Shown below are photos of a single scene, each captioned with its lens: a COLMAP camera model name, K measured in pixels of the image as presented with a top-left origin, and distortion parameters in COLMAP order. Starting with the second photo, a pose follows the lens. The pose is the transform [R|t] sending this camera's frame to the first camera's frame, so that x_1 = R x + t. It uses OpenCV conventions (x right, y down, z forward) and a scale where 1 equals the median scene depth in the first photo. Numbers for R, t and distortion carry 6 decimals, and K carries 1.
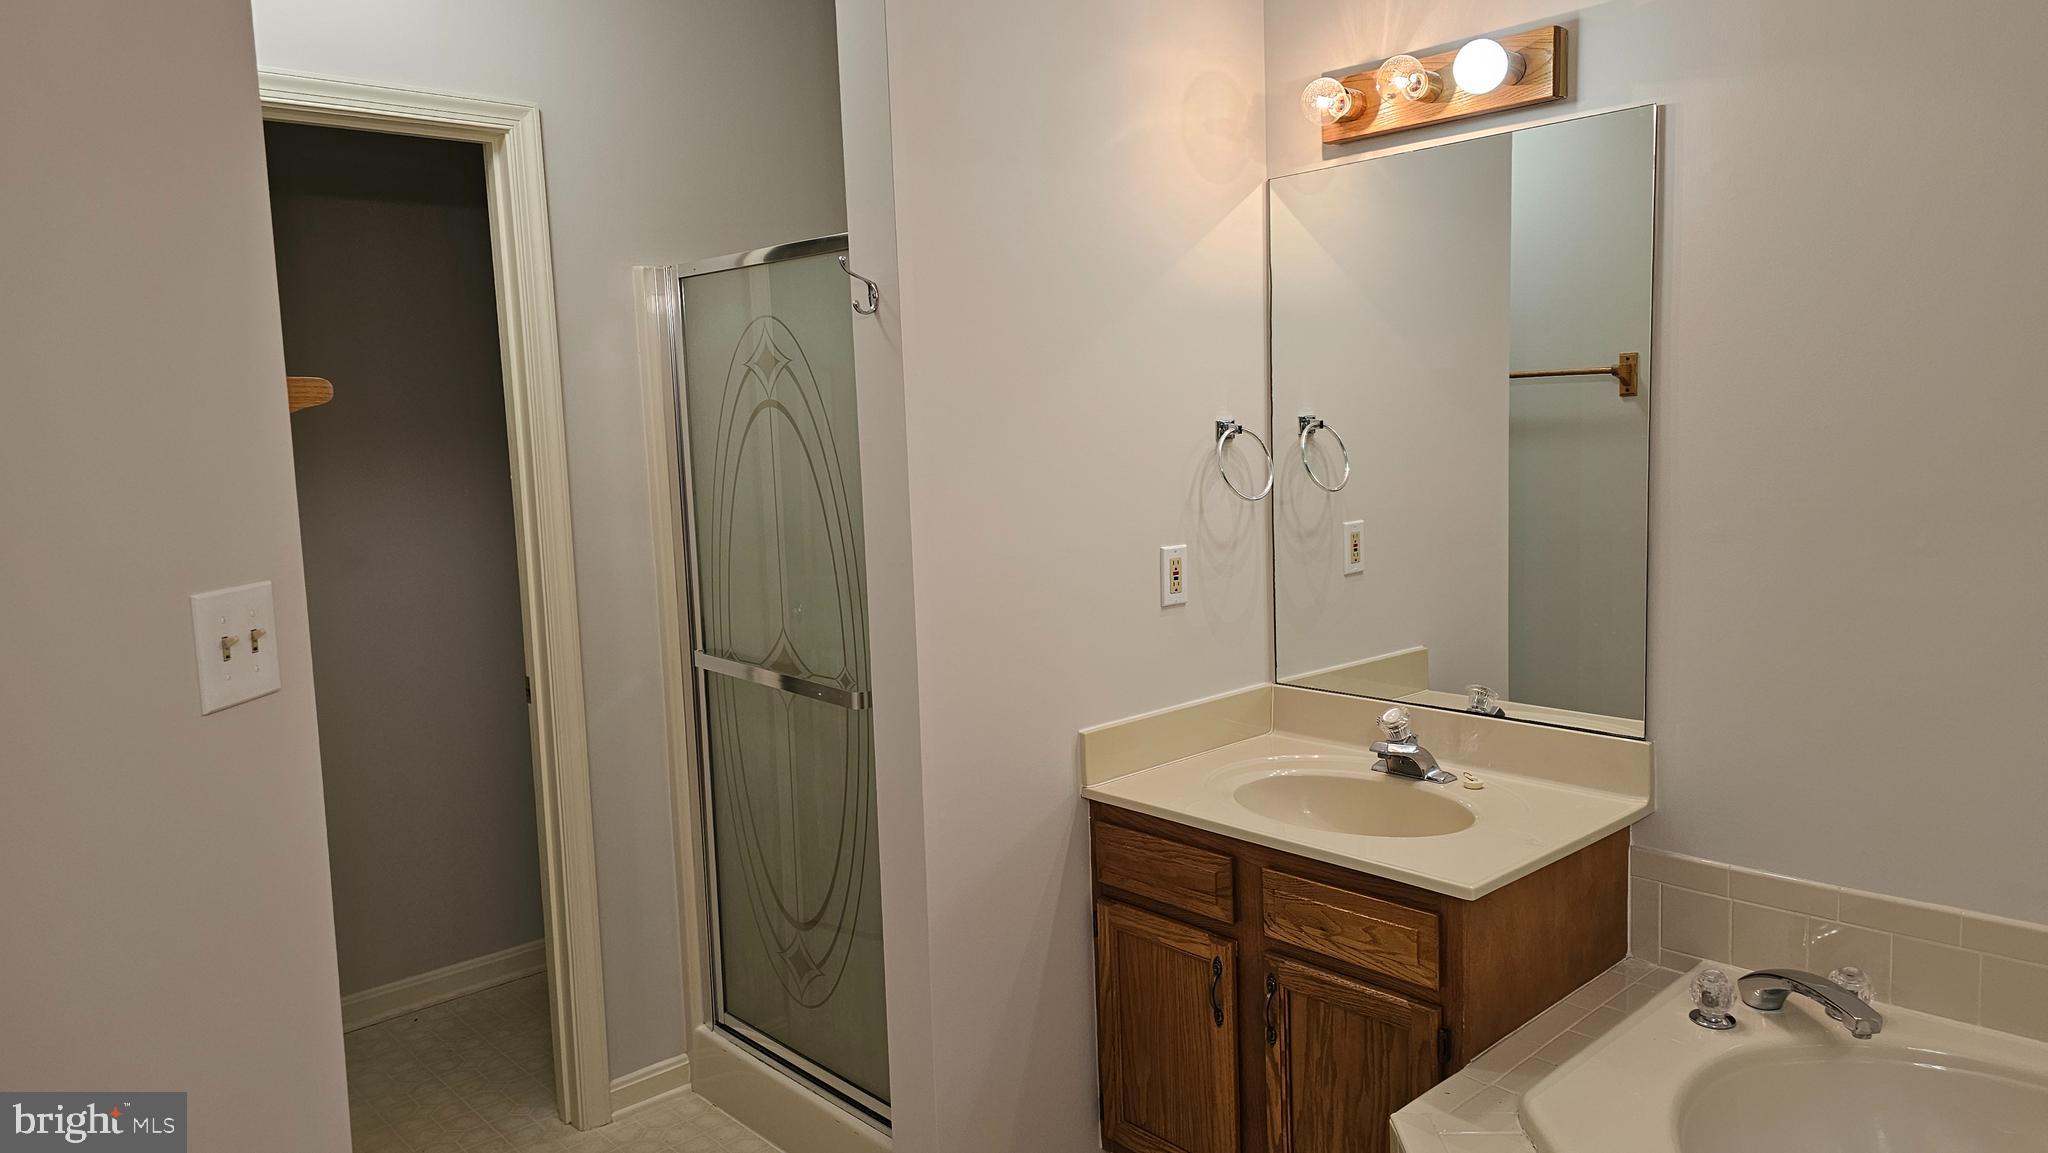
lens RADIAL K [[1328.8, 0, 1024.0], [0, 1328.8, 576.5], [0, 0, 1]] dist [0.089253, -0.119416]
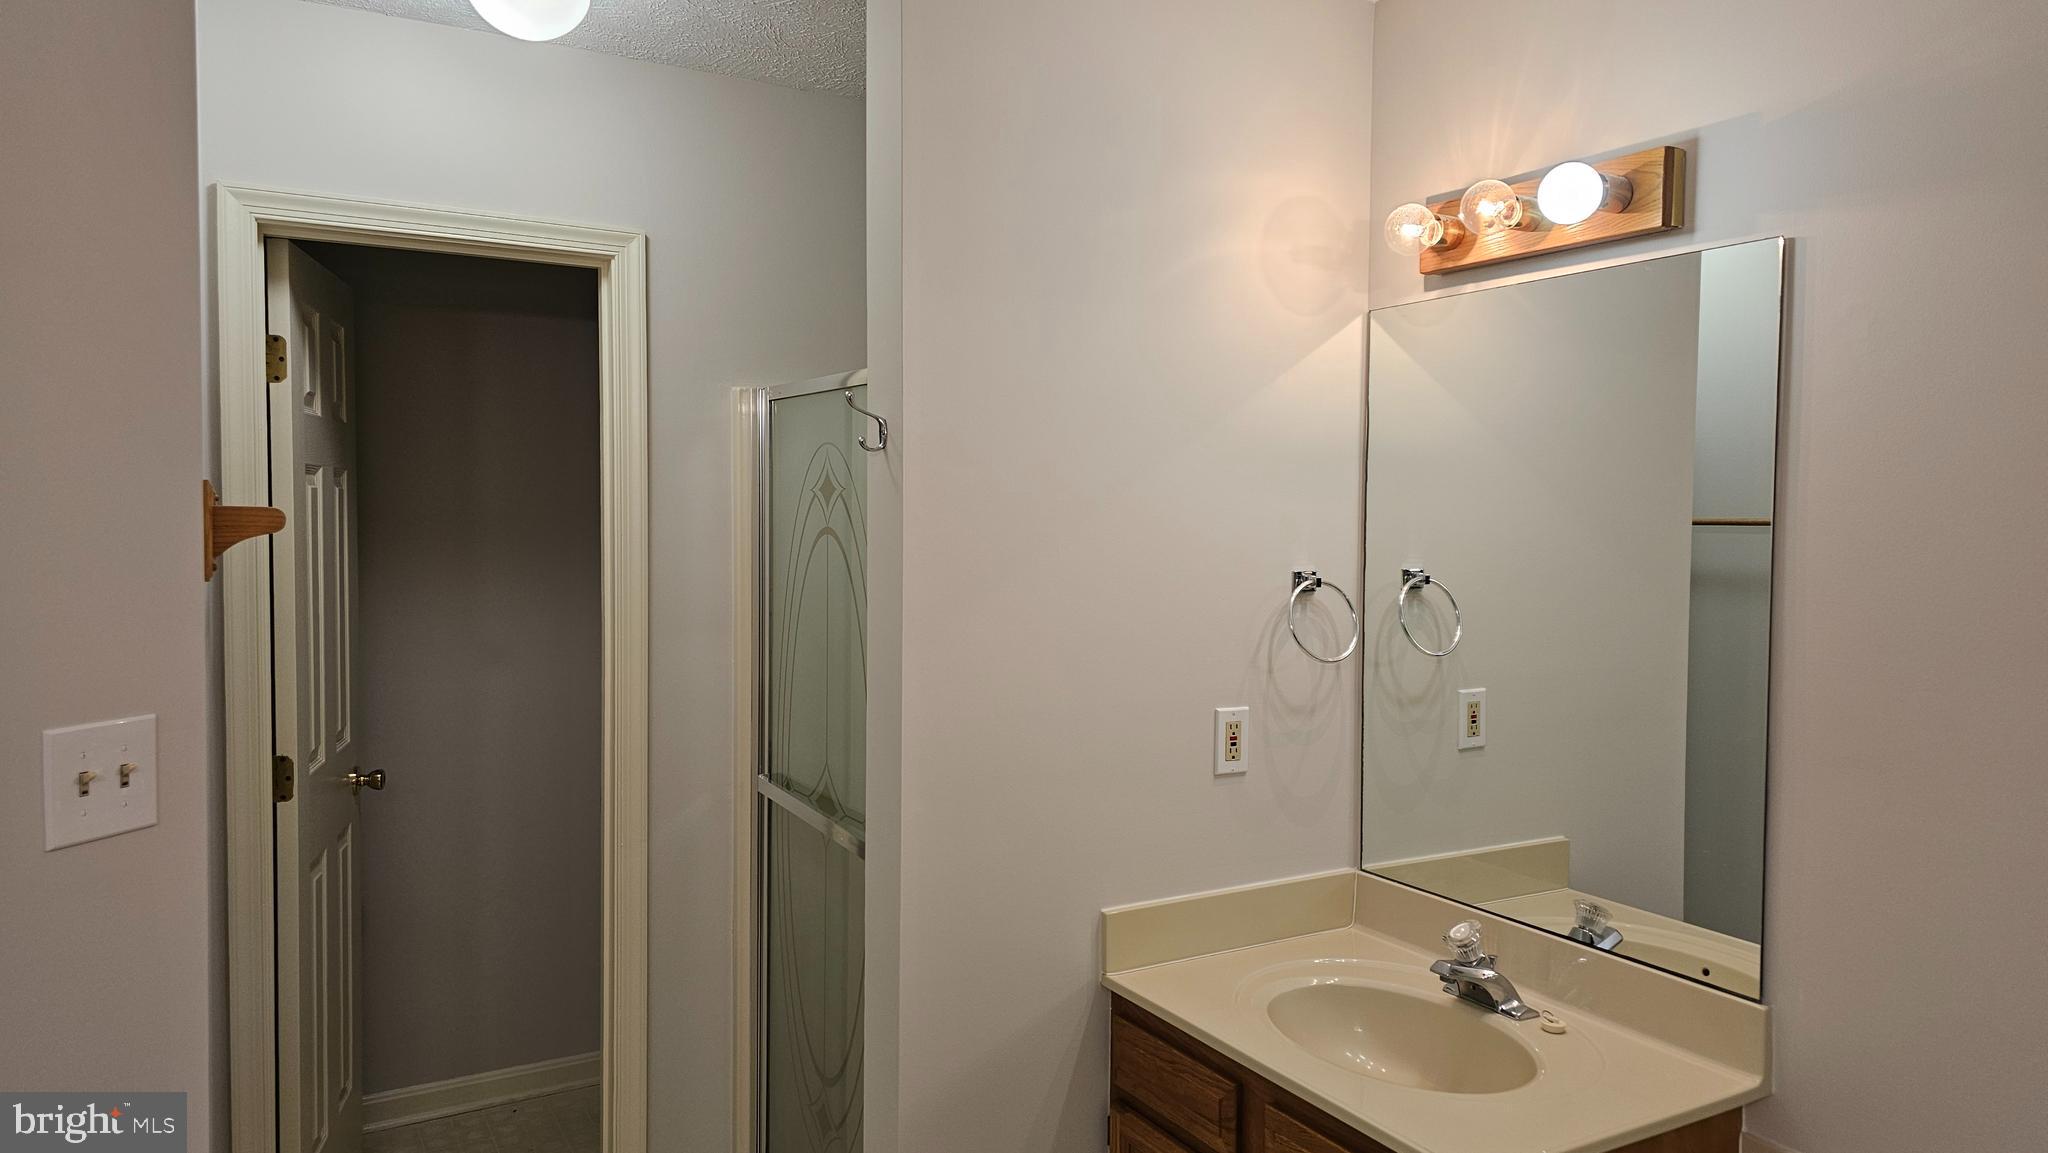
lens RADIAL K [[1332.0, 0, 1024.0], [0, 1332.0, 576.5], [0, 0, 1]] dist [0.072303, -0.074797]
pose [[0.976969, 0.052615, -0.206791, 0.163112], [-0.066975, 0.995760, -0.063062, -0.047052], [0.202596, 0.075460, 0.976351, 0.085606]]
